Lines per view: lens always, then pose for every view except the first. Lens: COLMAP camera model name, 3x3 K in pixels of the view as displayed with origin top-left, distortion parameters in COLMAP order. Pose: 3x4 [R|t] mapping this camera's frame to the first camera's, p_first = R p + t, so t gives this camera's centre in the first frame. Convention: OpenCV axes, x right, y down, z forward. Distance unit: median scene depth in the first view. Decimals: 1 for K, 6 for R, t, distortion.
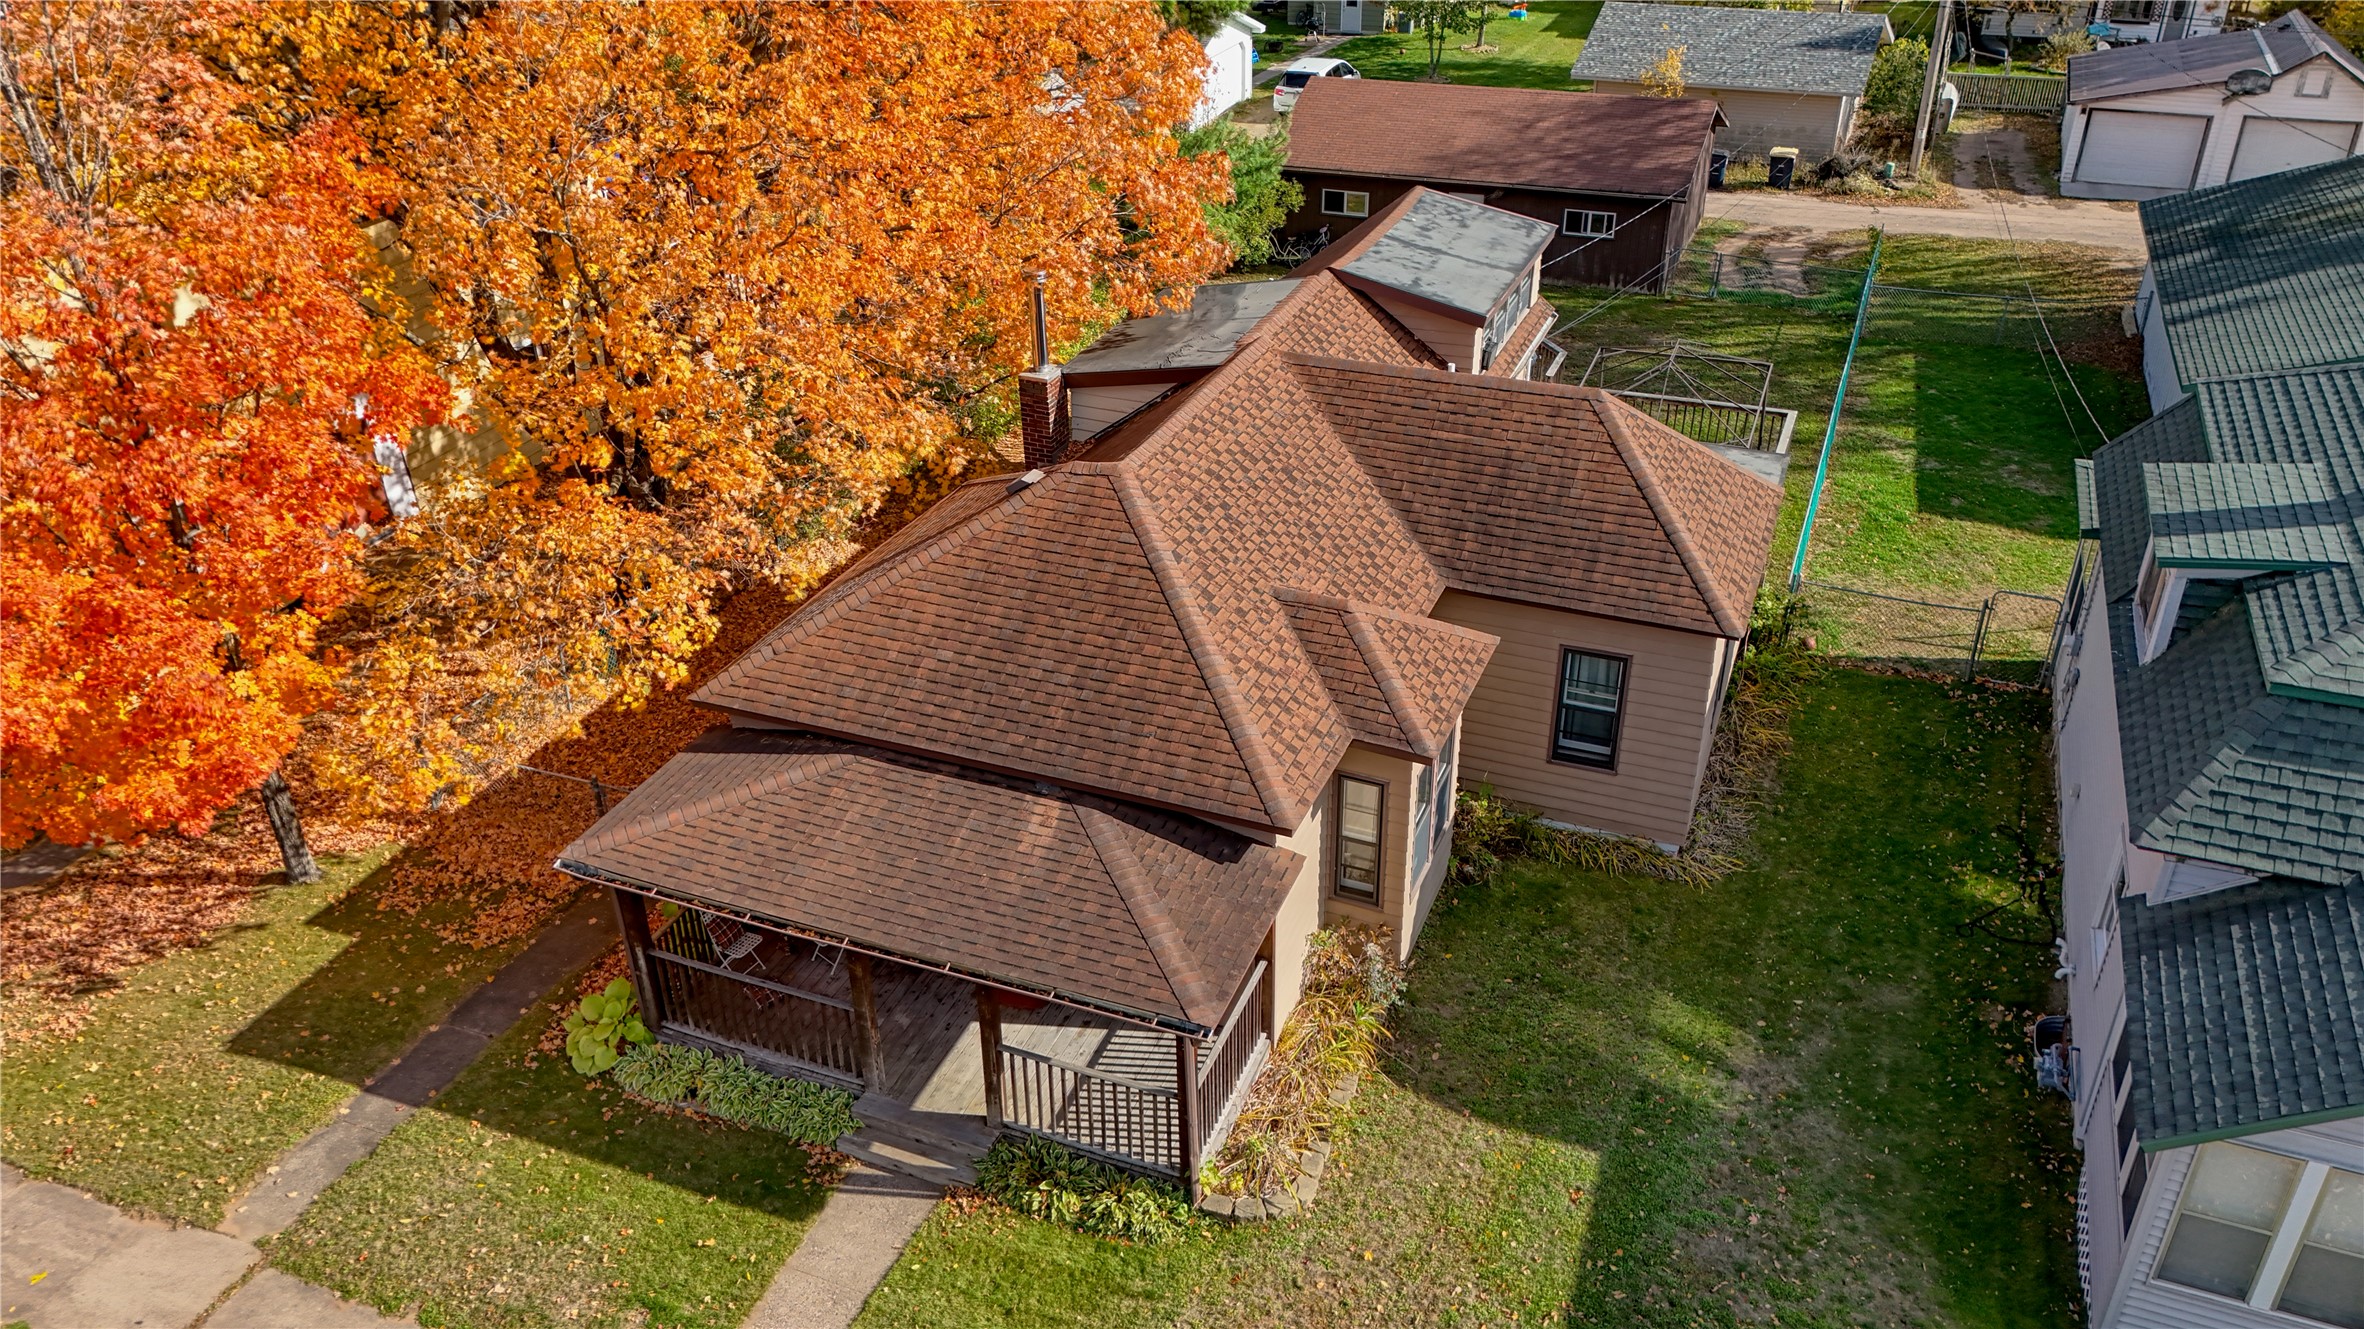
lens RADIAL K [[1759.4, 0, 1182.0], [0, 1759.4, 664.5], [0, 0, 1]] dist [0.042715, -0.036825]
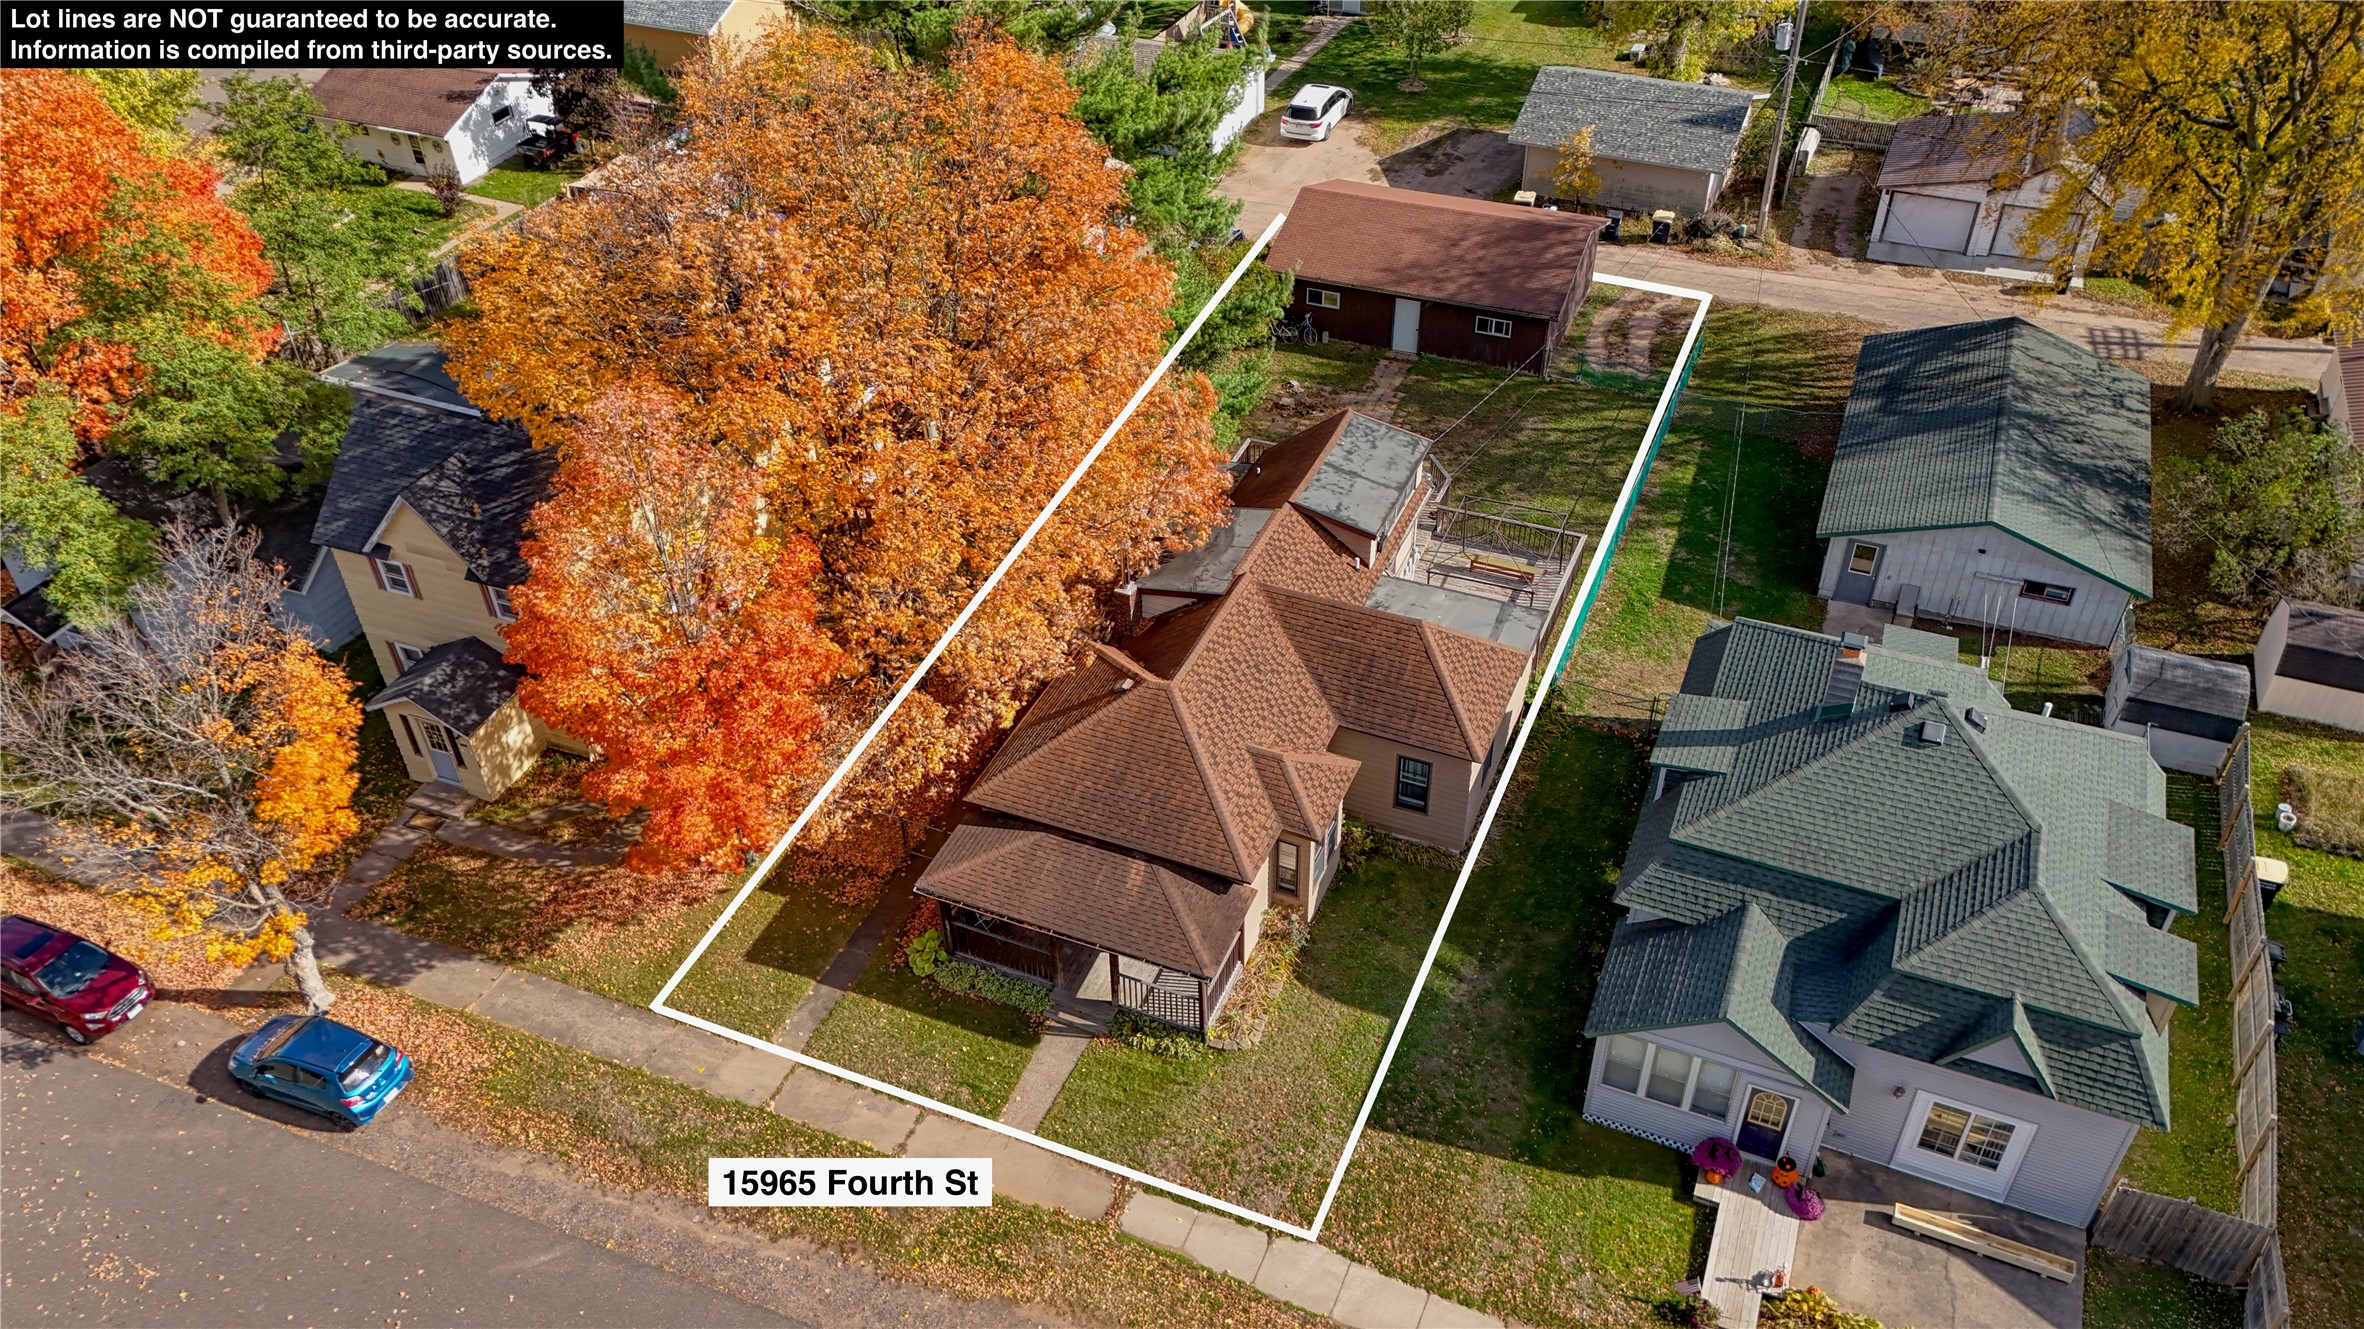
lens RADIAL K [[1761.3, 0, 1177.4], [0, 1761.3, 660.0], [0, 0, 1]] dist [0.056553, -0.056793]
pose [[0.999847, 0.004798, -0.016804, 0.005603], [-0.002158, 0.988114, 0.153709, -0.464914], [0.017342, -0.153649, 0.987973, -1.021145]]
